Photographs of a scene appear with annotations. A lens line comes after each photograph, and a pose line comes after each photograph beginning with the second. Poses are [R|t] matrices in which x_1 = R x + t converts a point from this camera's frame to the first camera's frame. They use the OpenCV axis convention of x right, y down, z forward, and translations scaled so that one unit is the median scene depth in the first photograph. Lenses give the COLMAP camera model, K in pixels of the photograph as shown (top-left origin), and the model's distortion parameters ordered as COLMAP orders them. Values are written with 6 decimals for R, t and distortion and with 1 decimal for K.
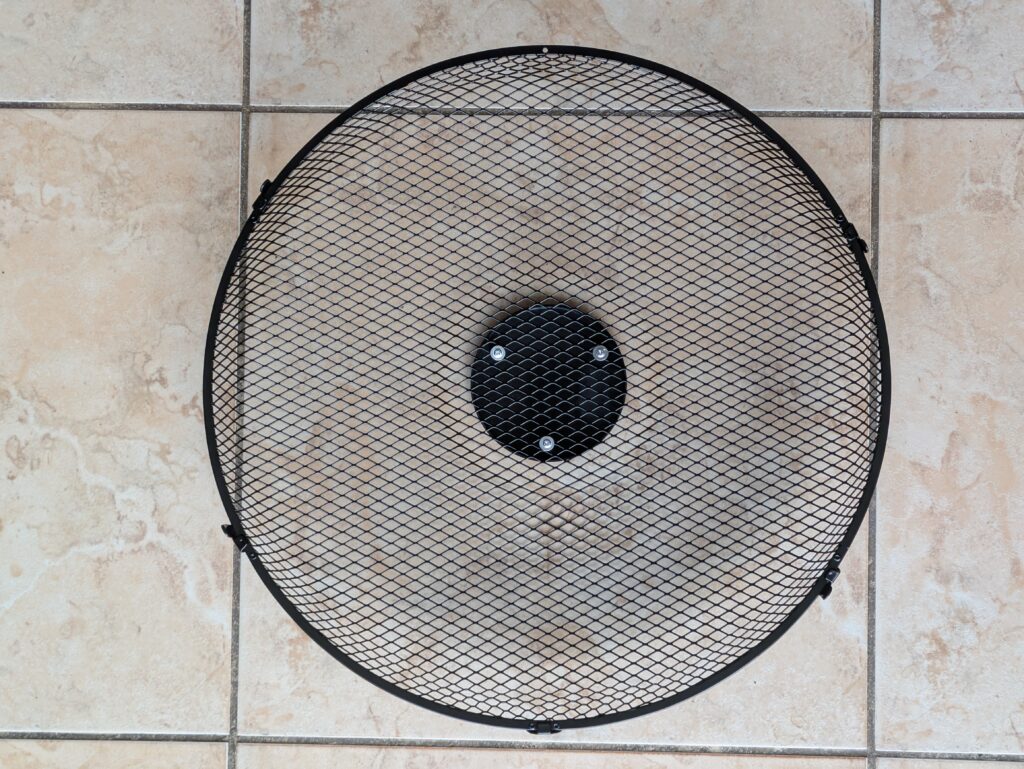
lens RADIAL K [[1935.6, 0, 512.0], [0, 1935.6, 384.5], [0, 0, 1]] dist [0.070362, -0.024456]
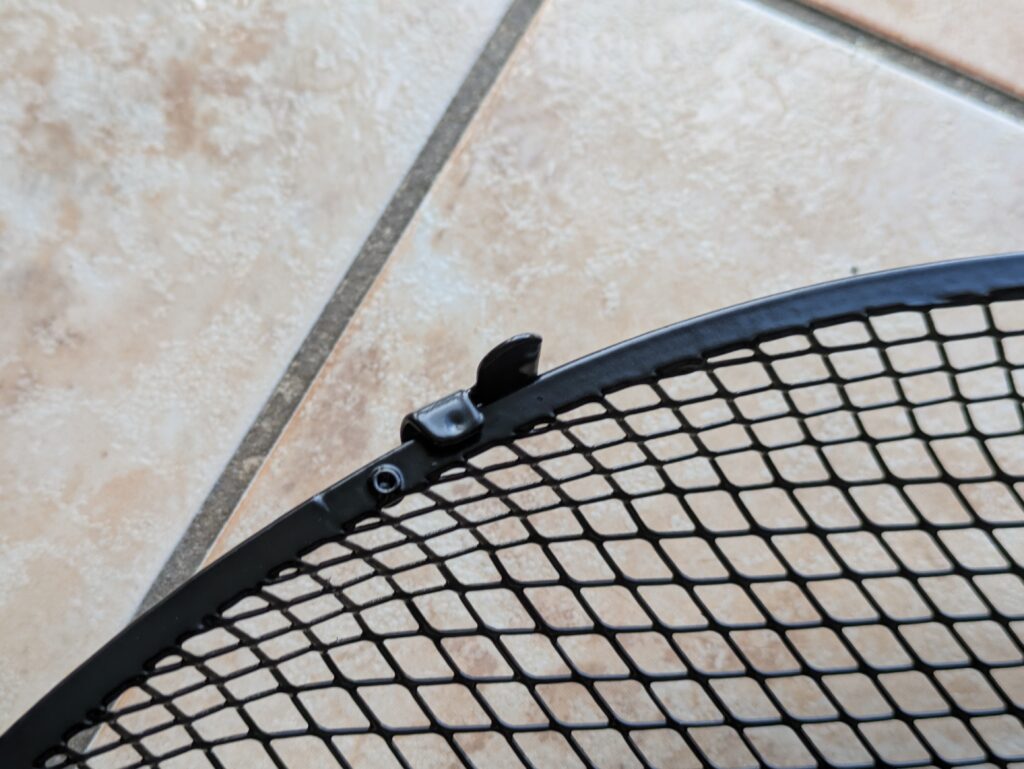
lens RADIAL K [[1935.6, 0, 512.0], [0, 1935.6, 384.5], [0, 0, 1]] dist [0.070362, -0.024456]
pose [[-0.889154, -0.438040, 0.132389, 0.125401], [0.457288, -0.839713, 0.292863, 0.041342], [-0.017117, 0.320940, 0.946945, 0.755831]]
